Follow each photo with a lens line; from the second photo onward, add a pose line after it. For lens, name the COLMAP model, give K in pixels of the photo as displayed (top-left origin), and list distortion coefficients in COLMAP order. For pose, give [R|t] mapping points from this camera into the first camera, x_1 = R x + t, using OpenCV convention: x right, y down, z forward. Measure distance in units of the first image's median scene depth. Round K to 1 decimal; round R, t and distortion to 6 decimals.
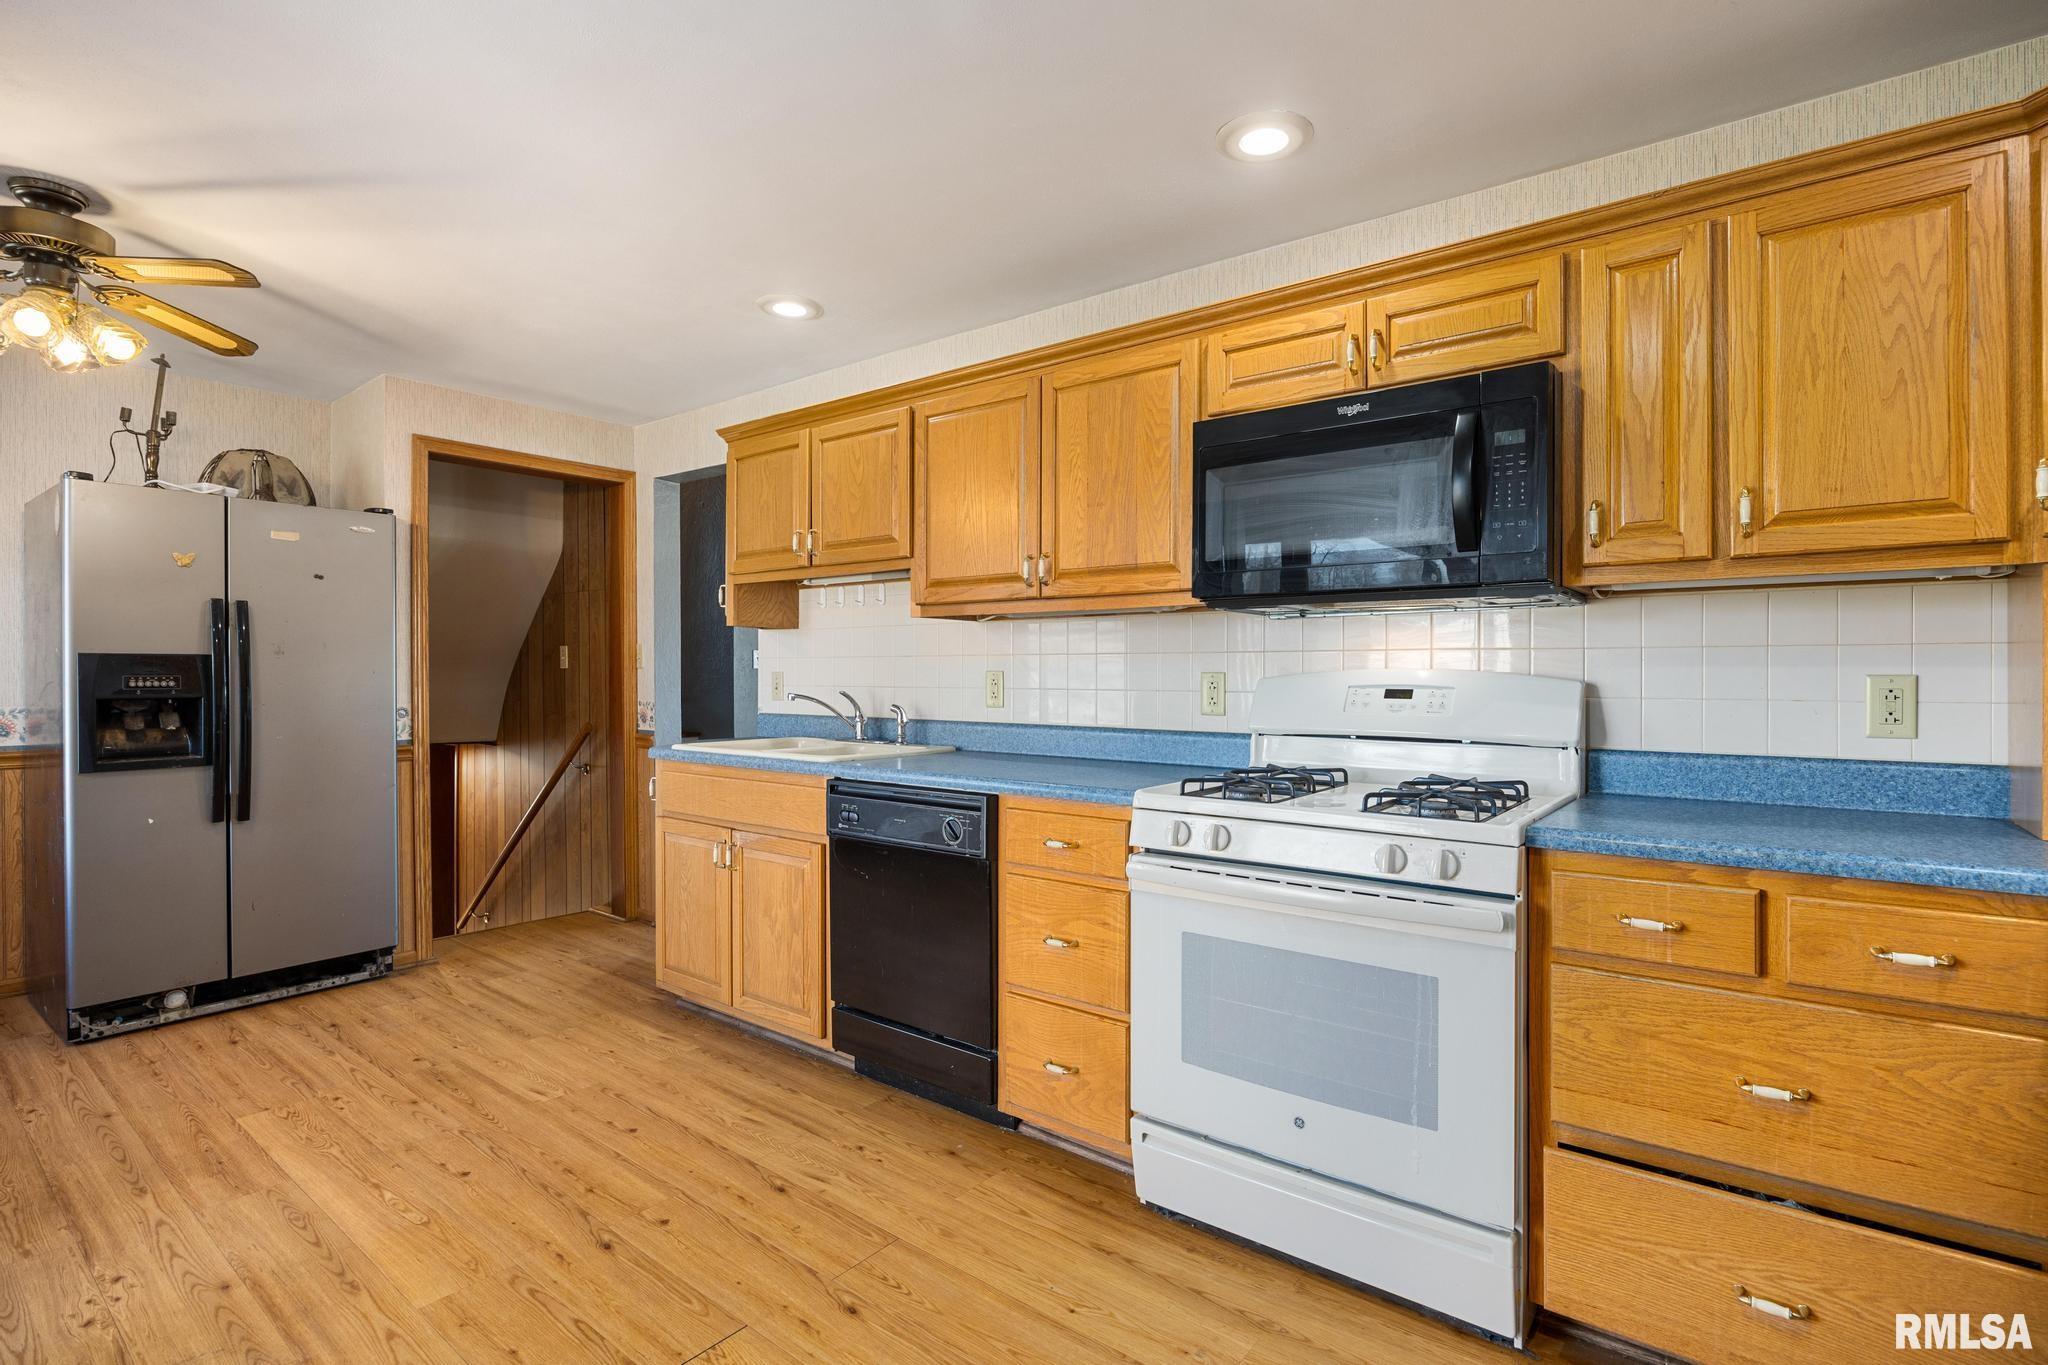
lens RADIAL K [[962.6, 0, 1022.7], [0, 962.6, 674.0], [0, 0, 1]] dist [-0.011673, 0.000607]
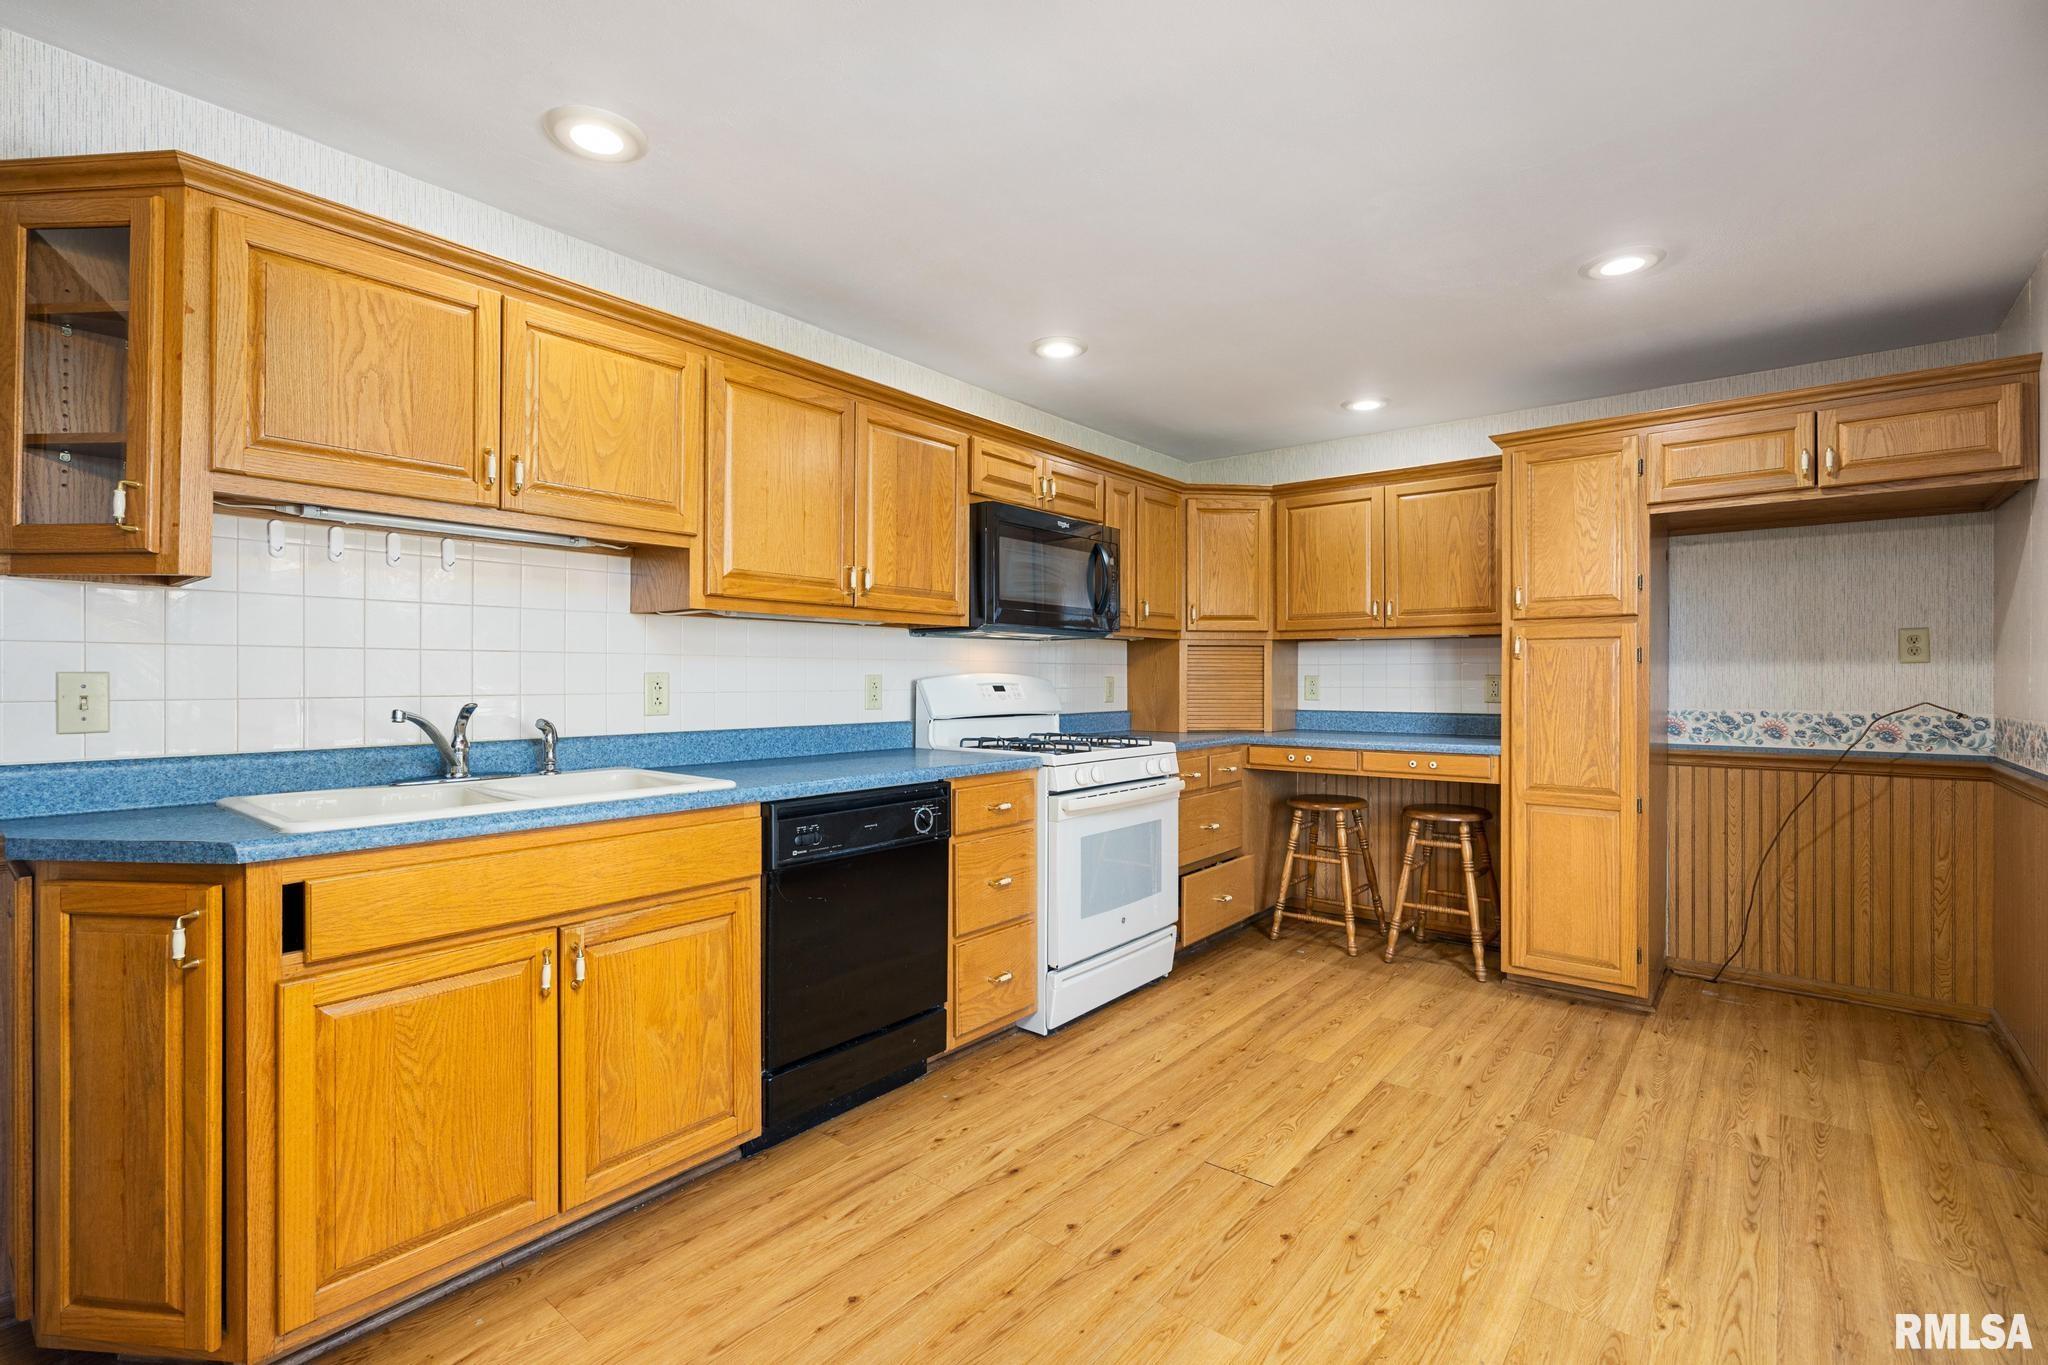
lens RADIAL K [[936.2, 0, 1022.3], [0, 936.2, 680.3], [0, 0, 1]] dist [-0.002262, 0.000330]
pose [[0.020156, -0.003425, 0.999791, -1.221653], [0.001479, 0.999993, 0.003396, 0.001213], [-0.999796, 0.001410, 0.020161, 0.935948]]
